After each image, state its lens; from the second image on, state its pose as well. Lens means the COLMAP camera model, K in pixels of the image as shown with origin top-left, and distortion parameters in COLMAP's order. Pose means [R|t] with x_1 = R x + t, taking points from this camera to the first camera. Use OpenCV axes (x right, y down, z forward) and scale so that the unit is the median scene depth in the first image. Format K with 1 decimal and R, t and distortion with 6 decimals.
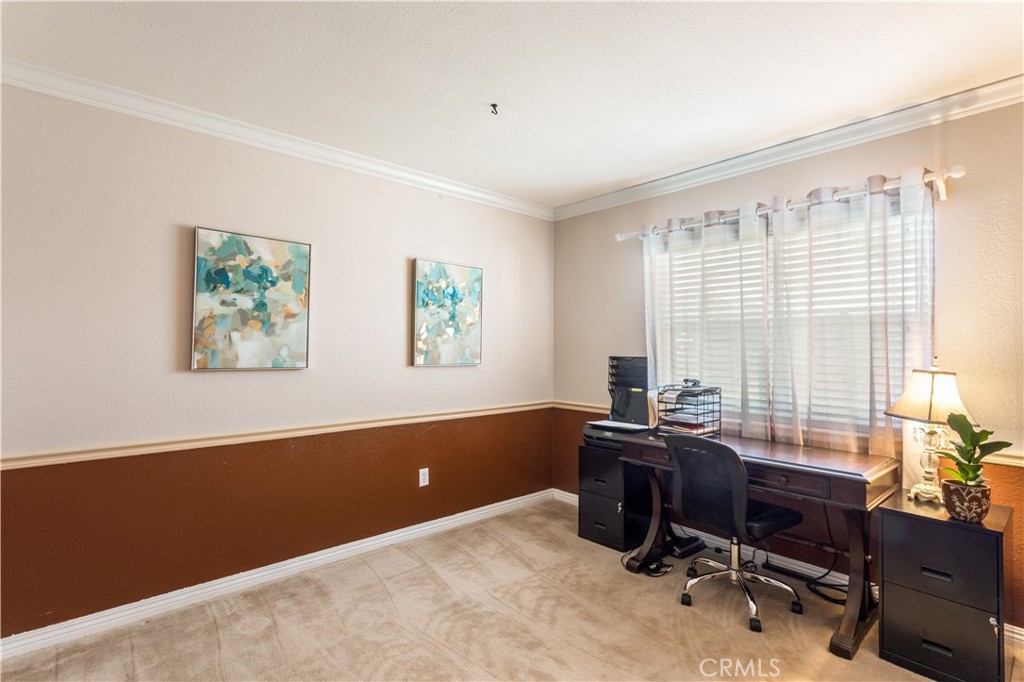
lens RADIAL K [[489.4, 0, 513.7], [0, 489.4, 340.1], [0, 0, 1]] dist [-0.004714, 0.003087]
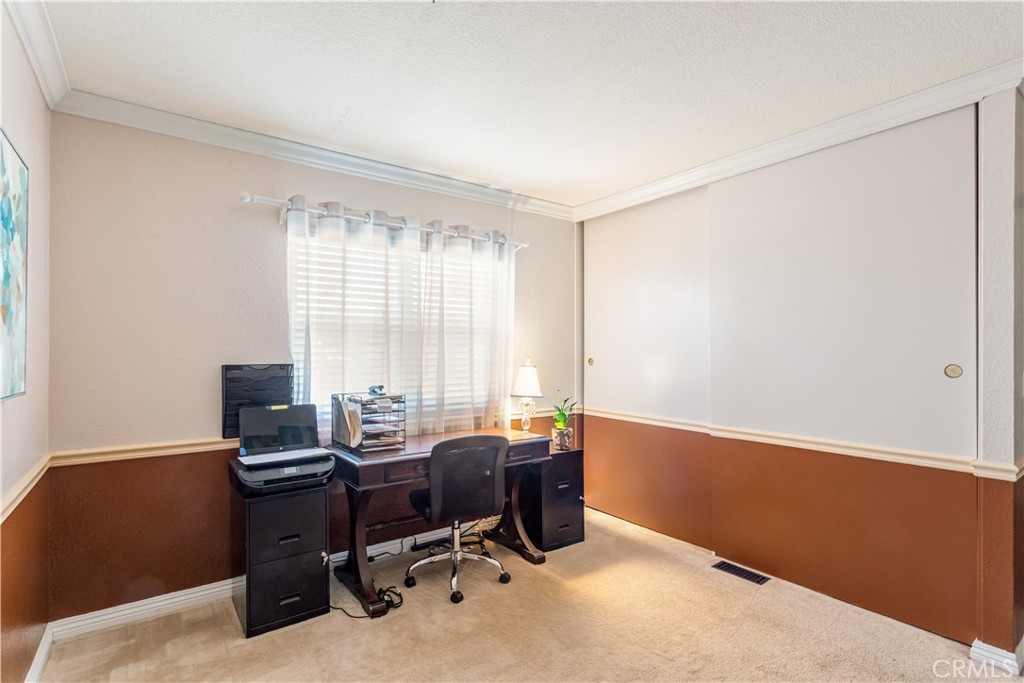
lens RADIAL K [[489.4, 0, 512.5], [0, 489.4, 348.8], [0, 0, 1]] dist [-0.004714, 0.003087]
pose [[0.100009, 0.001492, 0.994985, -0.547757], [-0.013825, 0.999904, -0.000110, 0.006809], [-0.994891, -0.013745, 0.100020, 0.656455]]
